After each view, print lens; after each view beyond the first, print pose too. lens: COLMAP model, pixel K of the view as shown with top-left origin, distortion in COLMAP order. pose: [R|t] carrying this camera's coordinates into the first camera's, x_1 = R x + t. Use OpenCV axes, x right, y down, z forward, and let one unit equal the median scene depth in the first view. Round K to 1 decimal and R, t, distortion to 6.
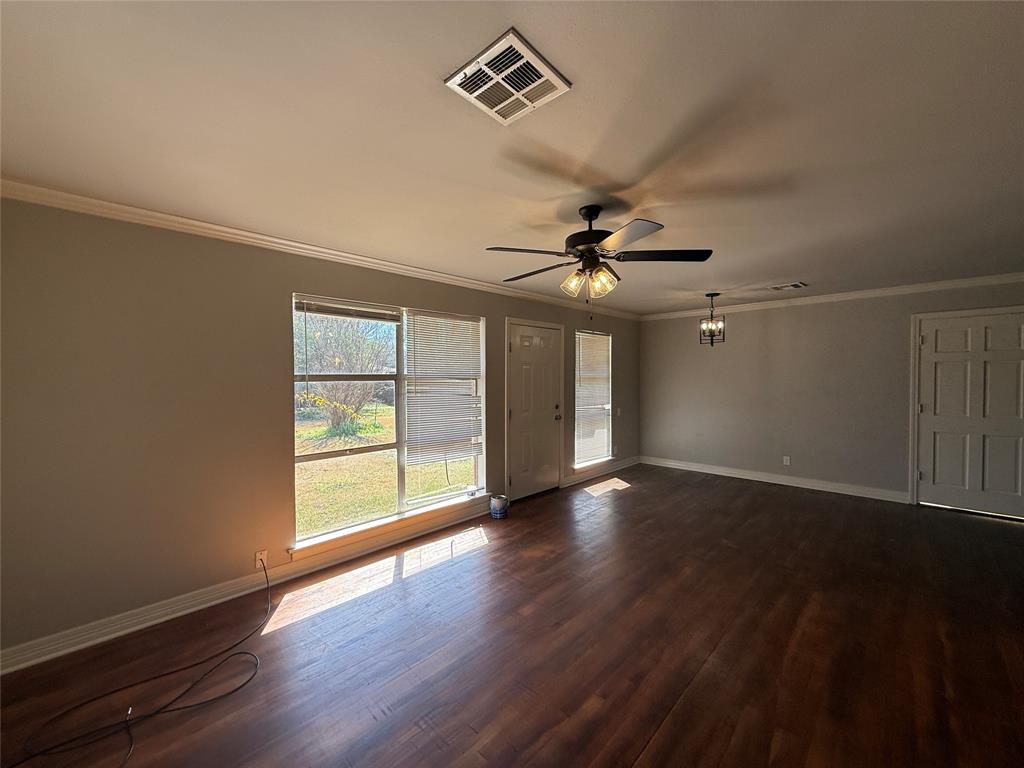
lens RADIAL K [[408.2, 0, 509.8], [0, 408.2, 381.6], [0, 0, 1]] dist [0.000659, 0.000507]
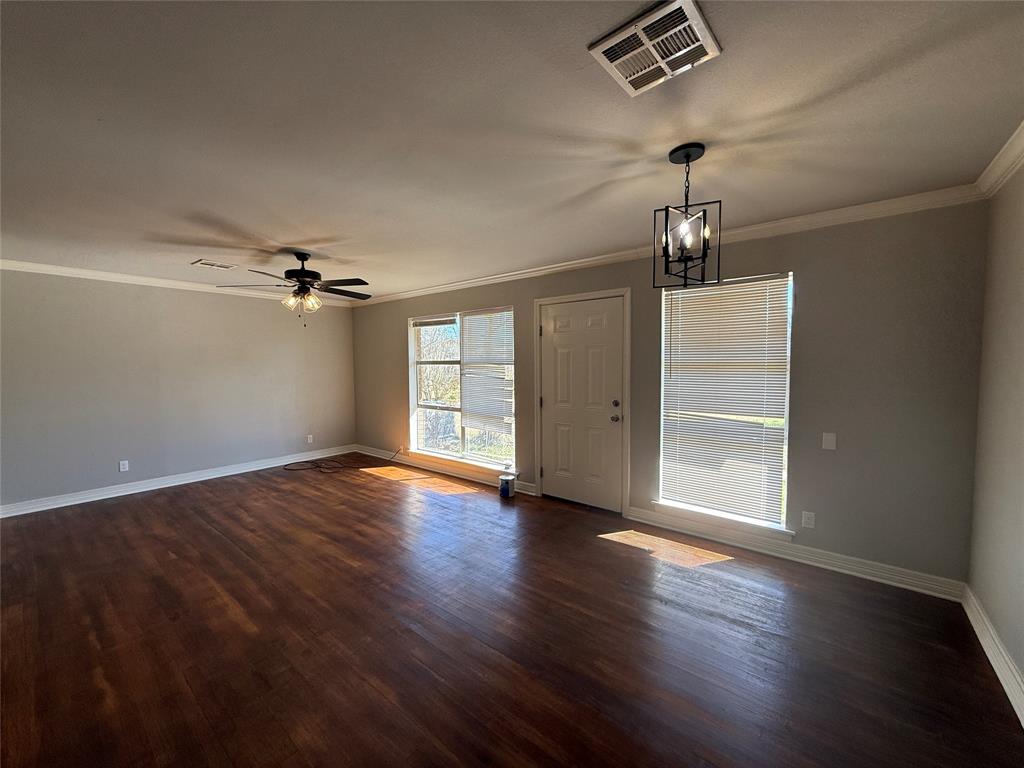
lens RADIAL K [[406.2, 0, 509.8], [0, 406.2, 385.4], [0, 0, 1]] dist [-0.001386, -0.000056]
pose [[0.090867, 0.061989, -0.993932, 1.136640], [-0.007142, 0.998076, 0.061595, -0.019529], [0.995837, 0.001501, 0.091135, 1.033241]]
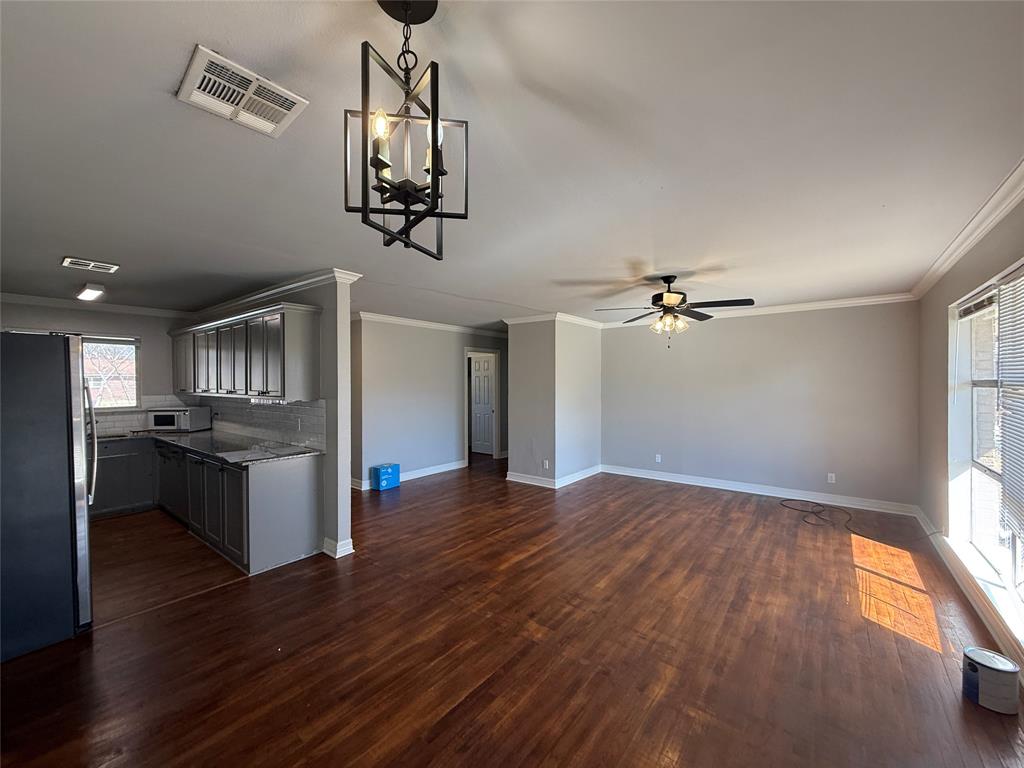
lens RADIAL K [[406.2, 0, 509.8], [0, 406.2, 385.4], [0, 0, 1]] dist [-0.001386, -0.000056]
pose [[-0.994816, 0.010433, -0.101151, 0.604764], [0.008512, 0.999776, 0.019402, -0.028383], [0.101331, 0.018440, -0.994682, 1.565302]]
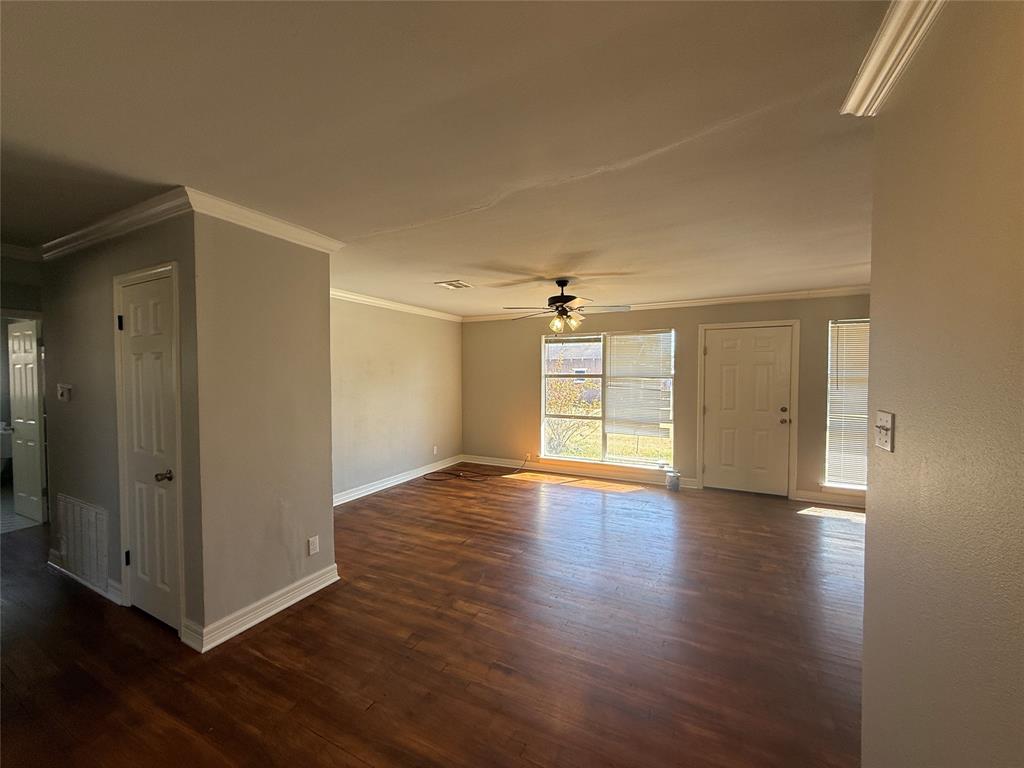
lens RADIAL K [[406.2, 0, 509.8], [0, 406.2, 385.4], [0, 0, 1]] dist [-0.001386, -0.000056]
pose [[0.299428, 0.033005, -0.953548, 1.122945], [-0.013028, 0.999450, 0.030503, -0.018500], [0.954030, 0.003289, 0.299693, 0.174858]]
